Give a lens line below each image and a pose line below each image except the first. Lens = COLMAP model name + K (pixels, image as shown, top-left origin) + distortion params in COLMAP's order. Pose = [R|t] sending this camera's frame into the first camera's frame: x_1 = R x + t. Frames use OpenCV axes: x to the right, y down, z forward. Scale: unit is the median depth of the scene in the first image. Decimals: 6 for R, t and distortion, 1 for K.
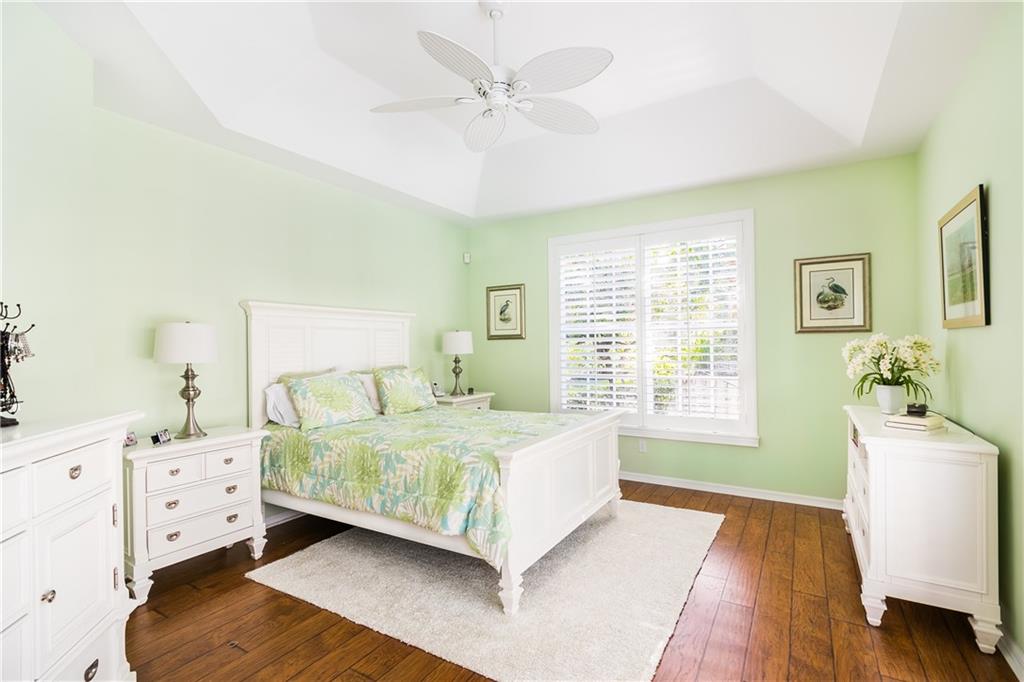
lens RADIAL K [[474.9, 0, 511.7], [0, 474.9, 344.7], [0, 0, 1]] dist [0.002943, 0.000765]
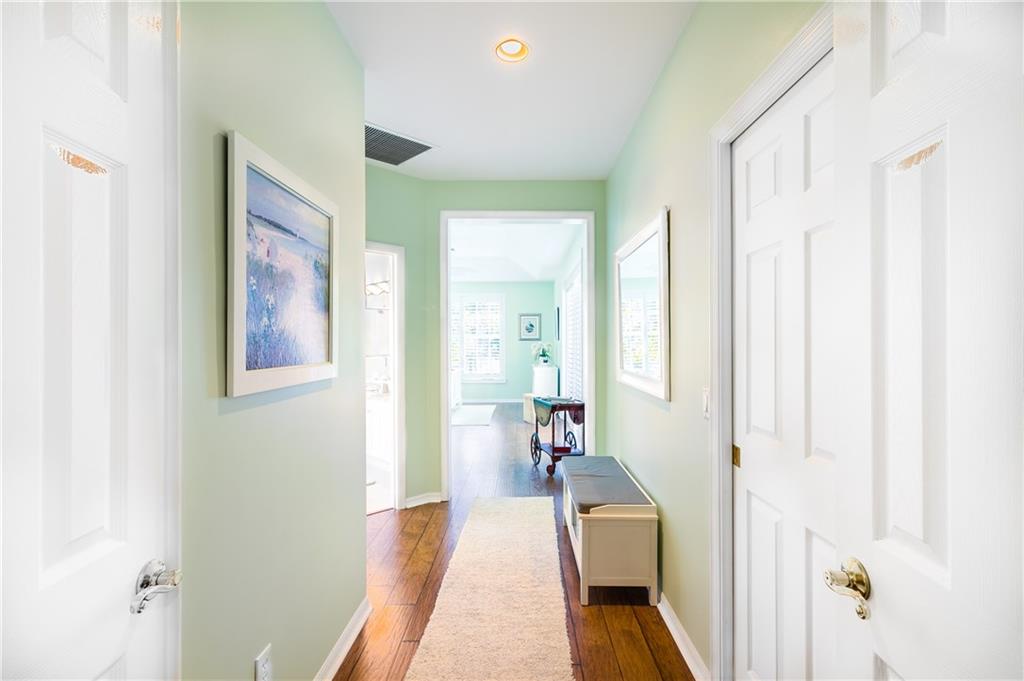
lens RADIAL K [[474.9, 0, 511.9], [0, 474.9, 340.6], [0, 0, 1]] dist [0.002943, 0.000765]
pose [[0.863208, 0.016498, 0.504579, -0.874839], [-0.012271, 0.999856, -0.011699, 0.009876], [-0.504699, 0.003907, 0.863286, -1.435561]]
